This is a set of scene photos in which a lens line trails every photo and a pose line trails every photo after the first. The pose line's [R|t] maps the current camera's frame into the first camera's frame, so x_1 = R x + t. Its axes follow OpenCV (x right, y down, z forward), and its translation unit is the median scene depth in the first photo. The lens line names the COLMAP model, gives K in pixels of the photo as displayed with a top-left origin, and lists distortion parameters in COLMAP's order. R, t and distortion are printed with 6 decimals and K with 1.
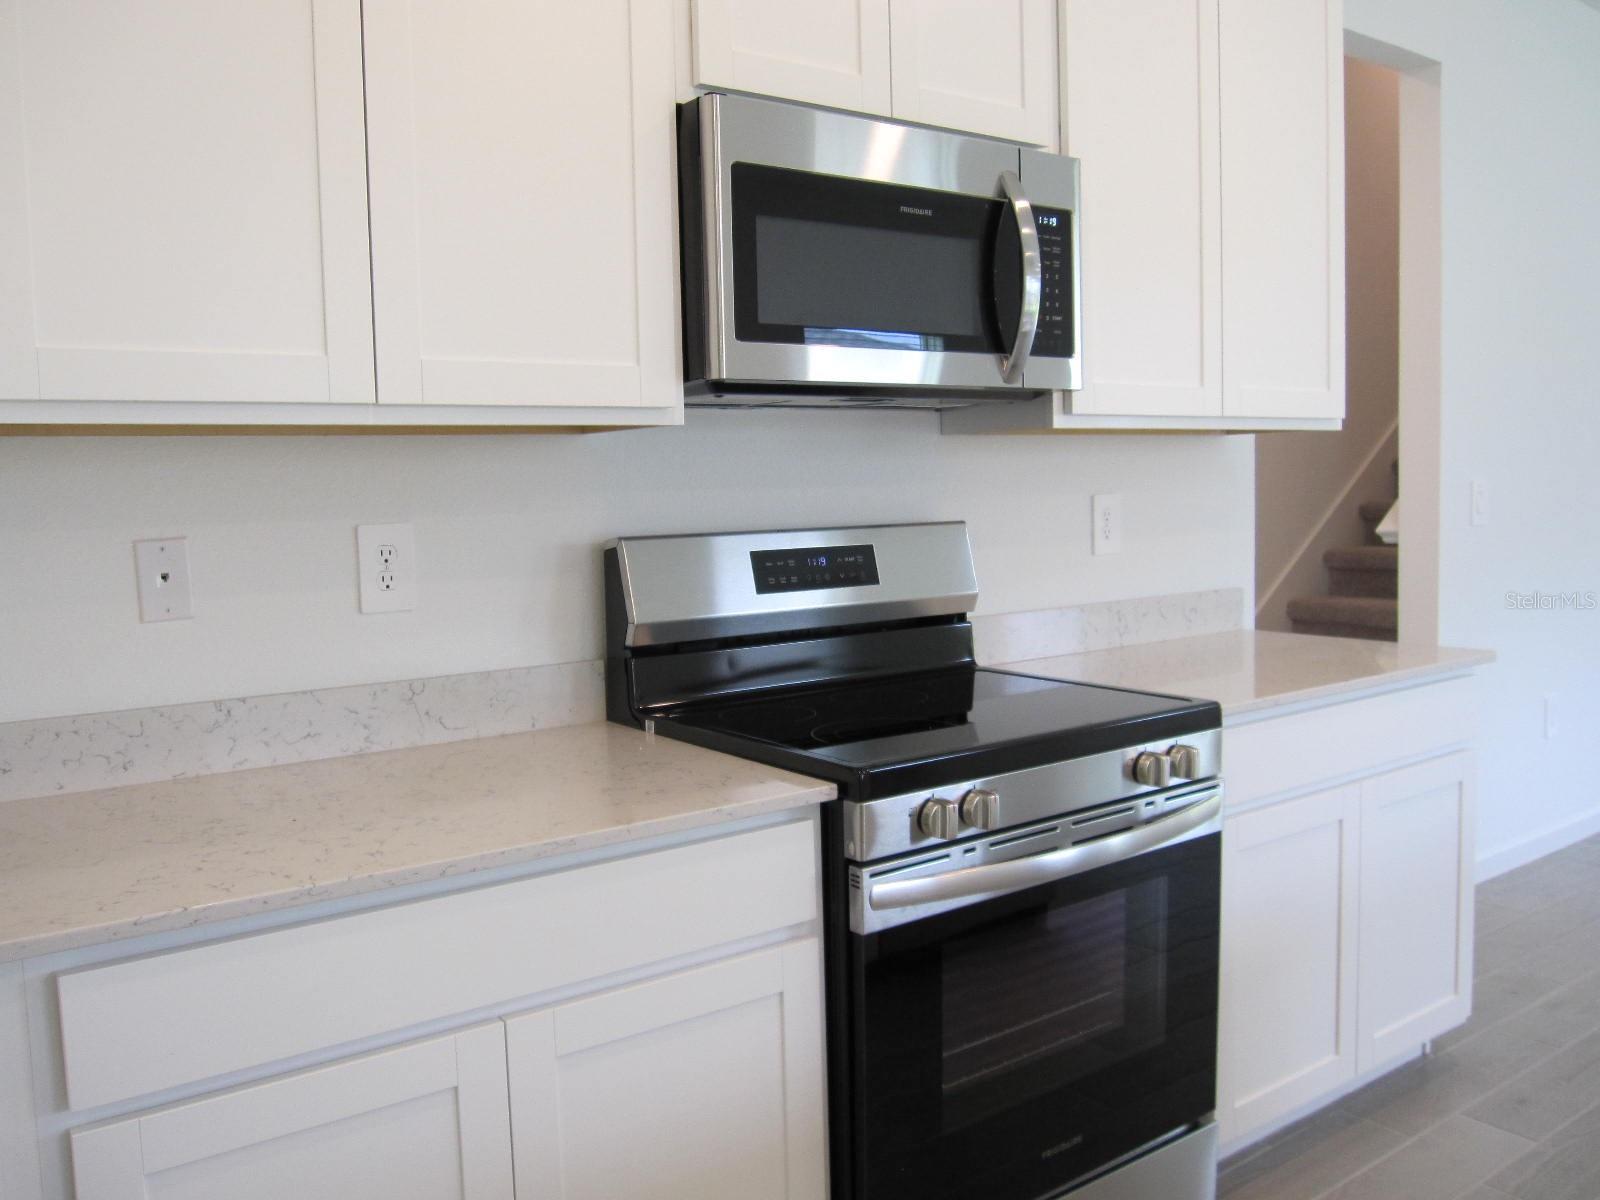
lens RADIAL K [[1339.6, 0, 800.0], [0, 1339.6, 600.0], [0, 0, 1]] dist [-0.050465, 0.011270]
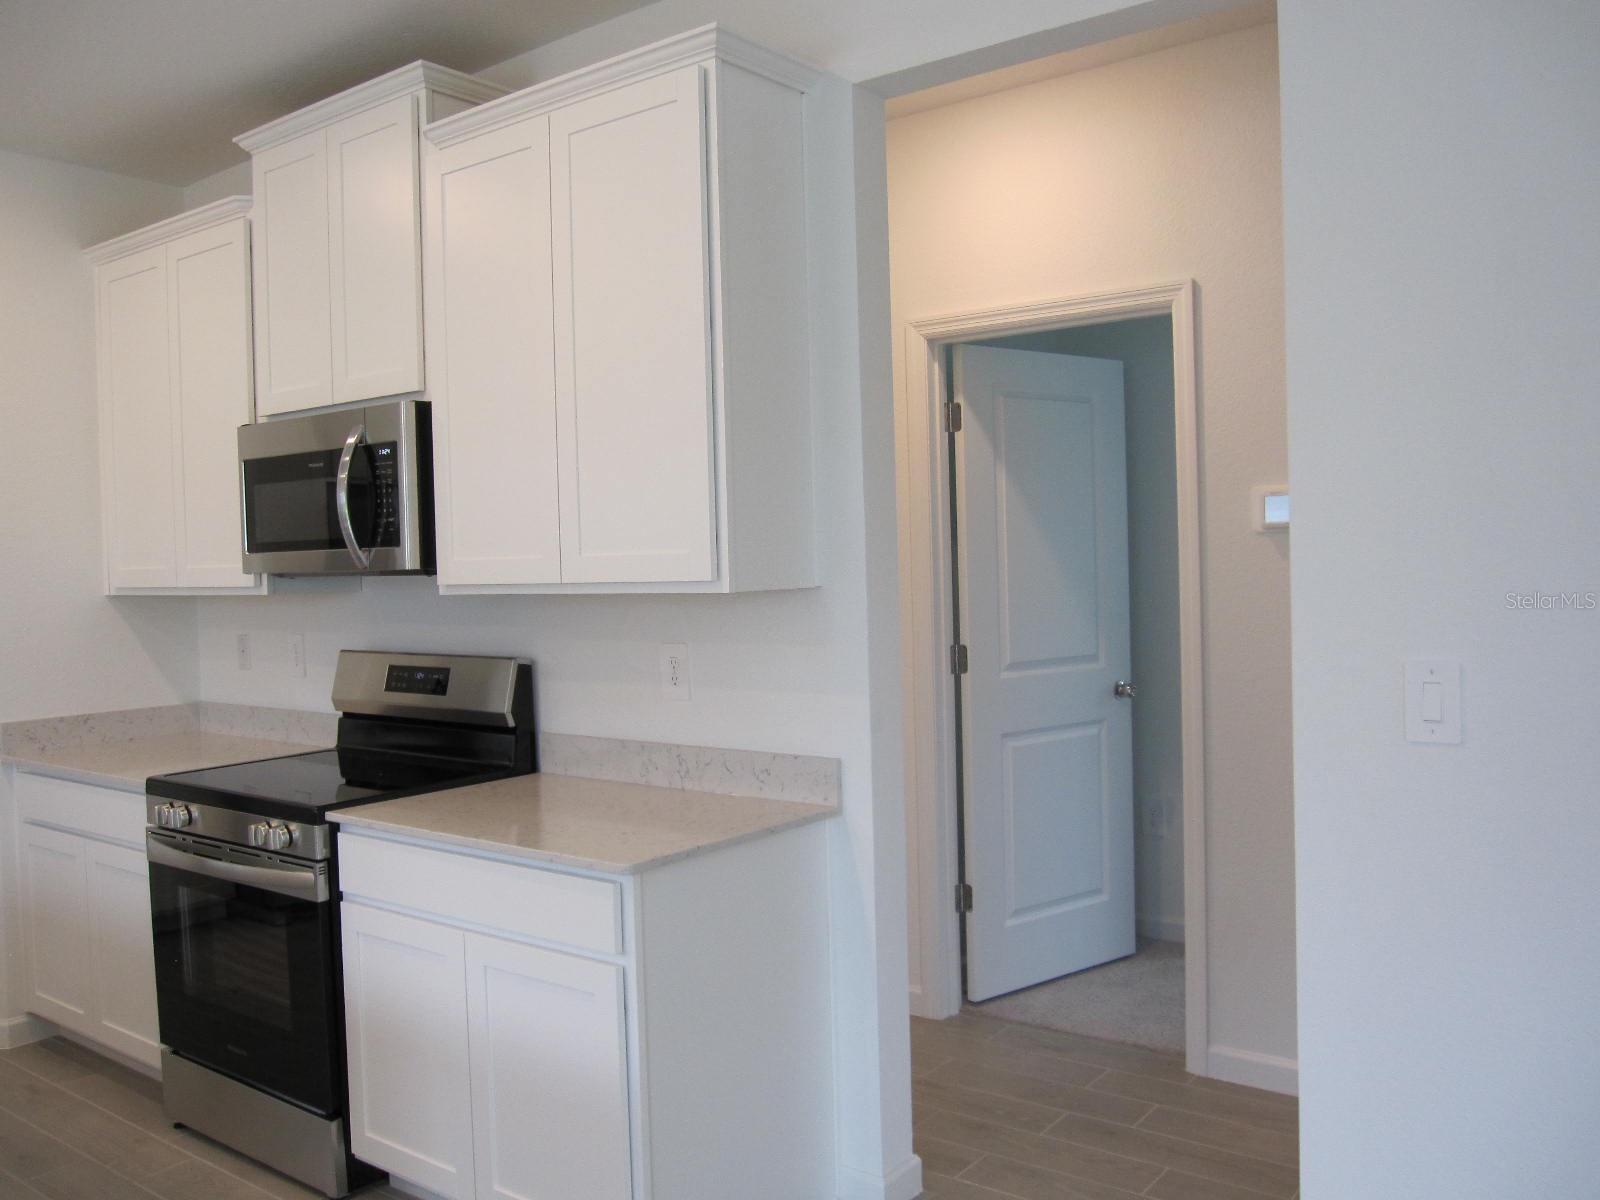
lens RADIAL K [[1339.6, 0, 800.0], [0, 1339.6, 600.0], [0, 0, 1]] dist [-0.050465, 0.011270]
pose [[0.272654, 0.051101, -0.960754, 1.478180], [-0.063330, 0.997376, 0.035076, -0.182013], [0.960026, 0.051281, 0.275175, 0.923046]]
